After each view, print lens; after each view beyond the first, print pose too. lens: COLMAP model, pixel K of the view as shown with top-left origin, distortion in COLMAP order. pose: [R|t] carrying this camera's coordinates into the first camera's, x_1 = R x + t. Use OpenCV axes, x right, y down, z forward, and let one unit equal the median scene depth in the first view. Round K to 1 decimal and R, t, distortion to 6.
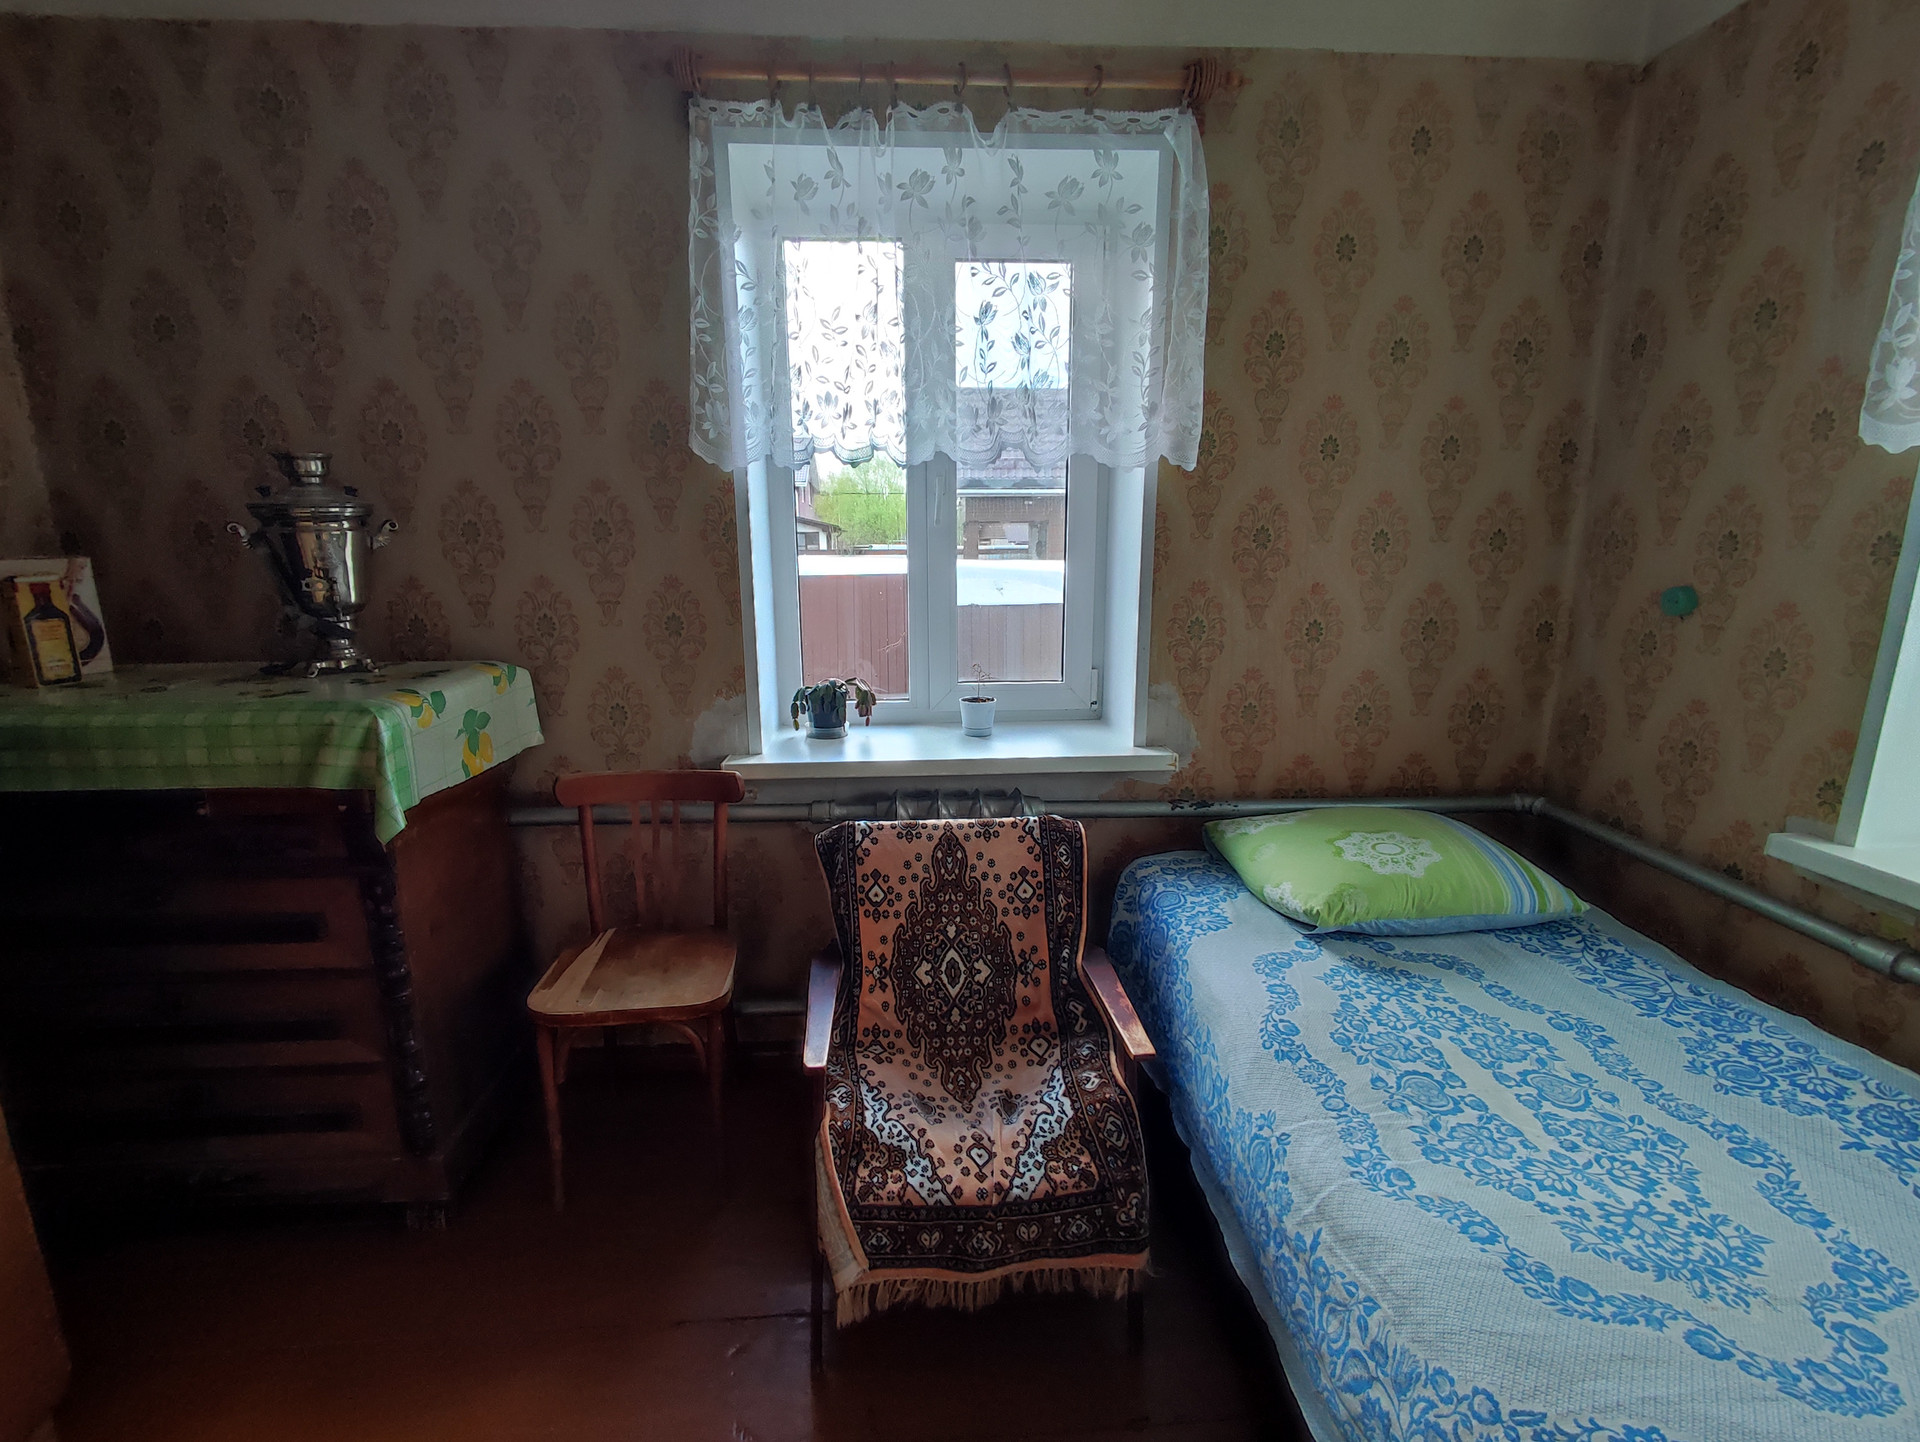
lens RADIAL K [[874.3, 0, 949.2], [0, 874.3, 733.1], [0, 0, 1]] dist [-0.003289, -0.000157]
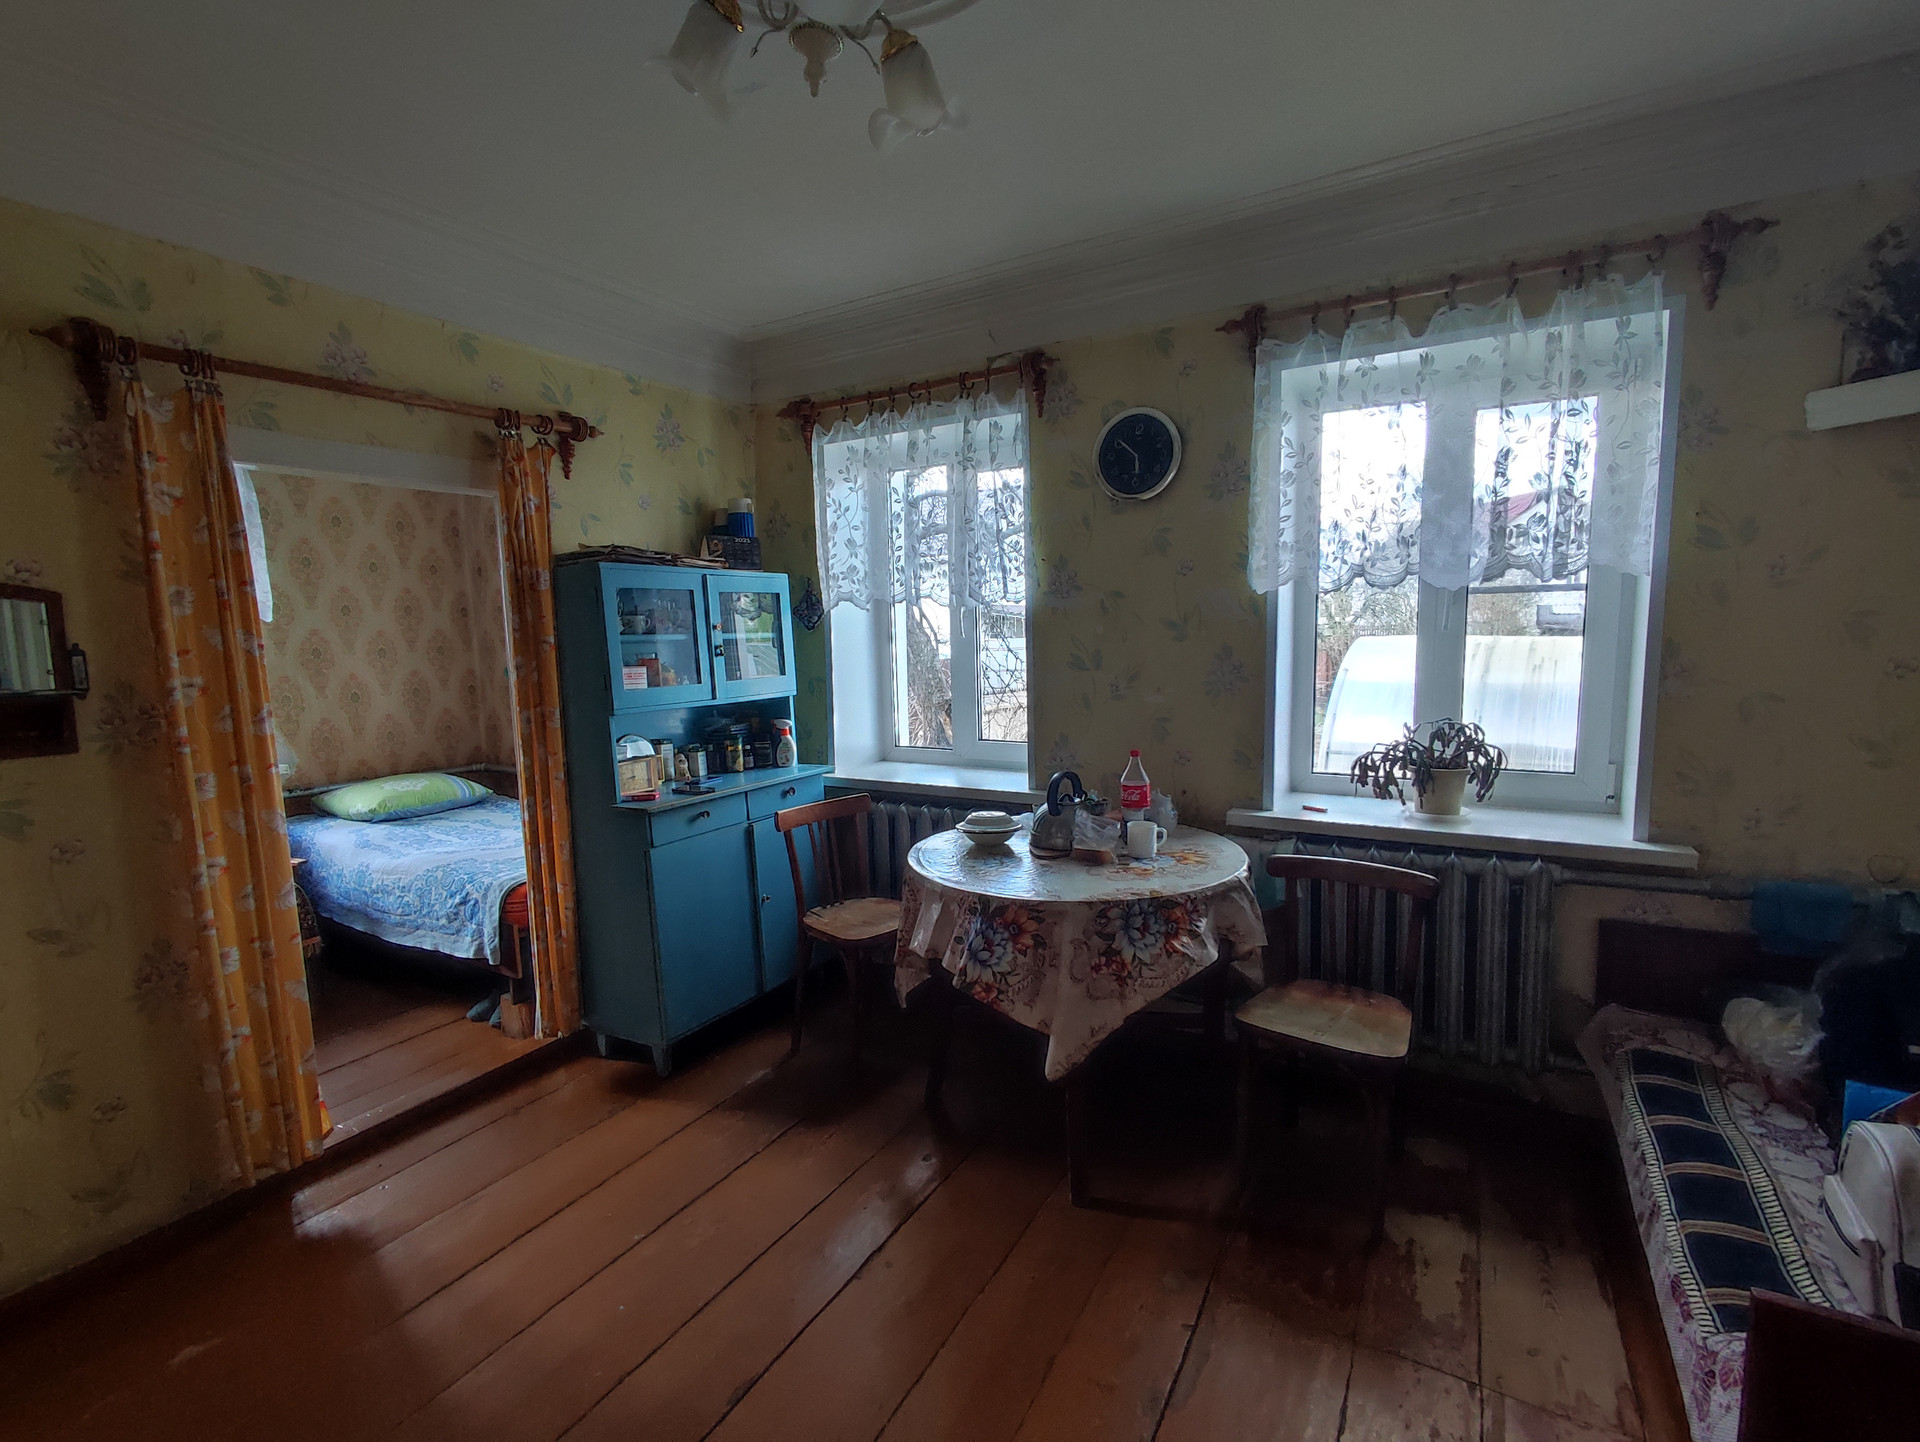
lens RADIAL K [[828.2, 0, 966.0], [0, 828.2, 738.9], [0, 0, 1]] dist [-0.041596, -0.000032]
pose [[0.541086, -0.111493, 0.833544, -0.460608], [0.204222, 0.978923, -0.001629, 0.319879], [-0.815794, 0.171109, 0.552451, -1.389750]]
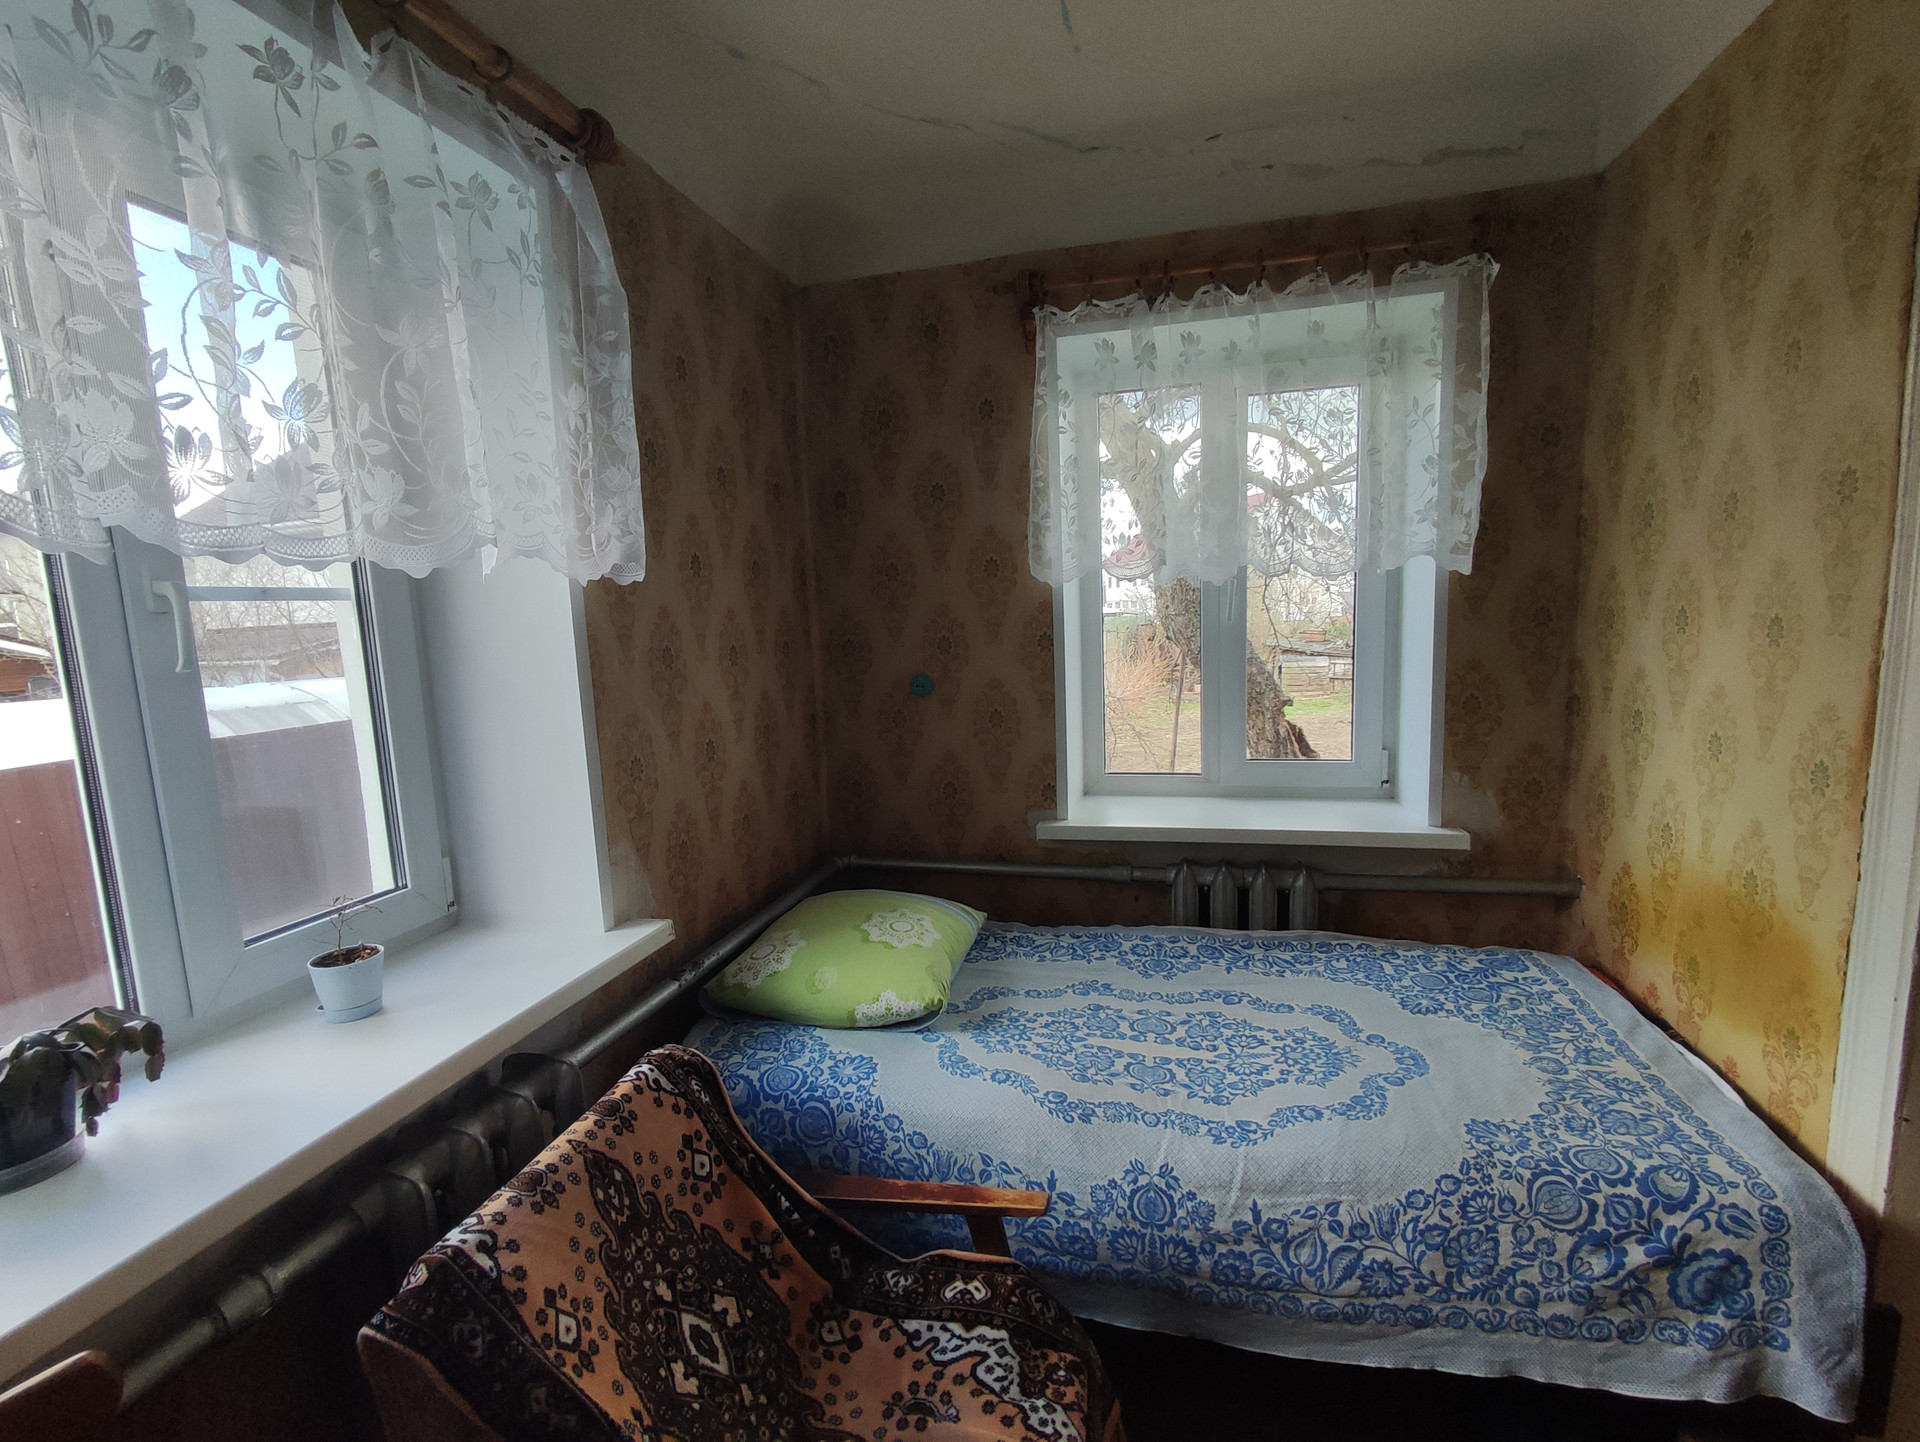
lens RADIAL K [[874.3, 0, 949.2], [0, 874.3, 733.1], [0, 0, 1]] dist [-0.003289, -0.000157]
pose [[0.307368, -0.135094, 0.941952, -0.475015], [0.244626, 0.967822, 0.058980, -0.151026], [-0.919610, 0.212298, 0.330525, 0.519171]]
